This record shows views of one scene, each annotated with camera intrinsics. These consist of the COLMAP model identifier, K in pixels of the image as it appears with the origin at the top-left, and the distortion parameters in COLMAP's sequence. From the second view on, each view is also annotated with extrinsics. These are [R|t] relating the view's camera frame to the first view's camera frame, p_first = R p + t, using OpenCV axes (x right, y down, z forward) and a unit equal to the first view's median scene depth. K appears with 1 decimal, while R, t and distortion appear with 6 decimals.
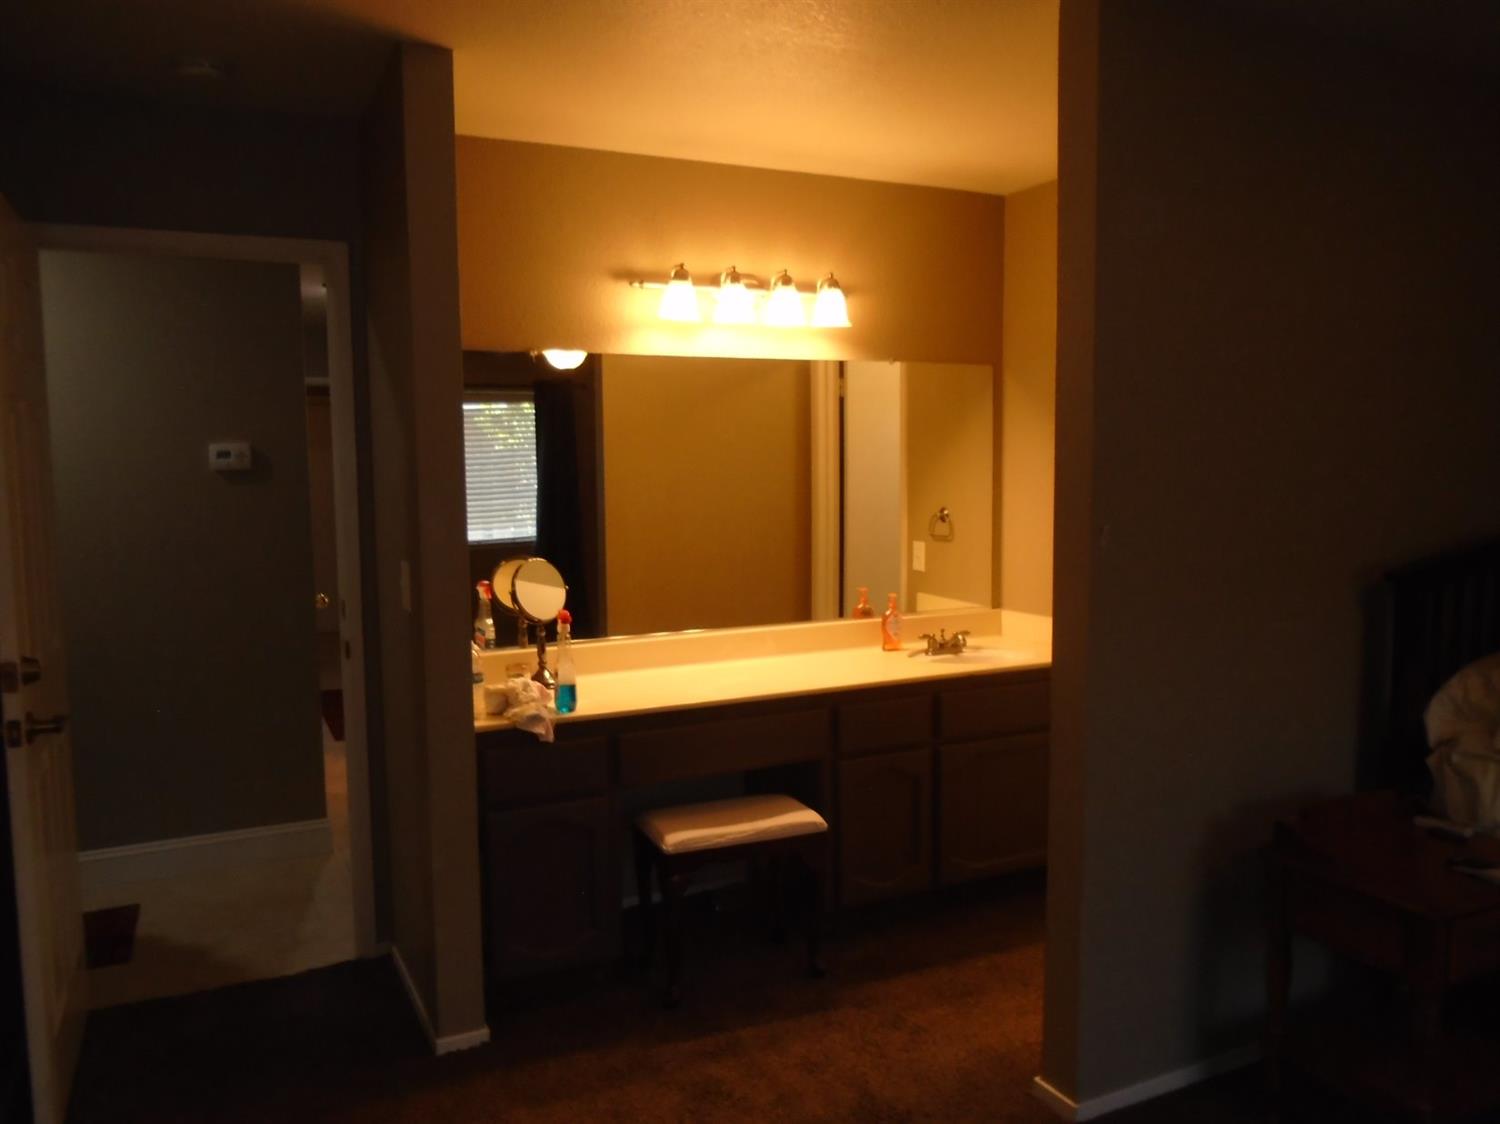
lens RADIAL K [[1141.9, 0, 749.7], [0, 1141.9, 560.7], [0, 0, 1]] dist [-0.028997, 0.011603]
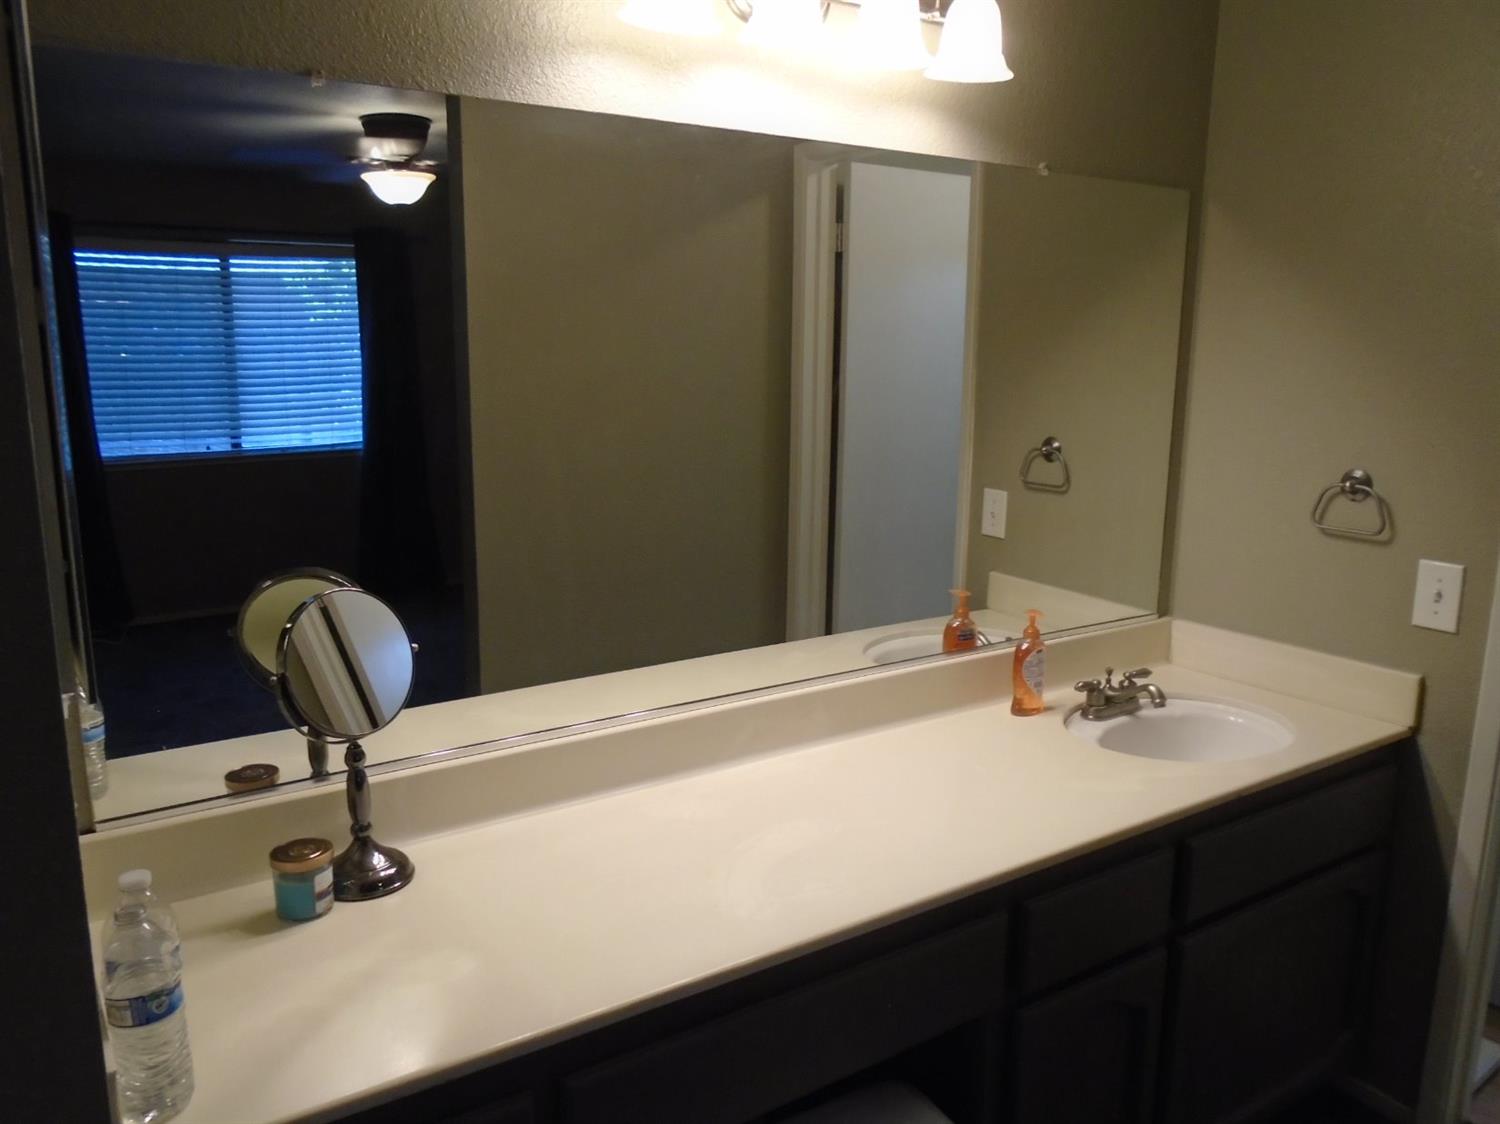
lens RADIAL K [[1141.9, 0, 749.9], [0, 1141.9, 561.8], [0, 0, 1]] dist [-0.028997, 0.011603]
pose [[0.990928, -0.007003, 0.134213, -0.066632], [-0.007148, 0.994481, 0.104669, -0.041398], [-0.134205, -0.104679, 0.985409, 0.406010]]
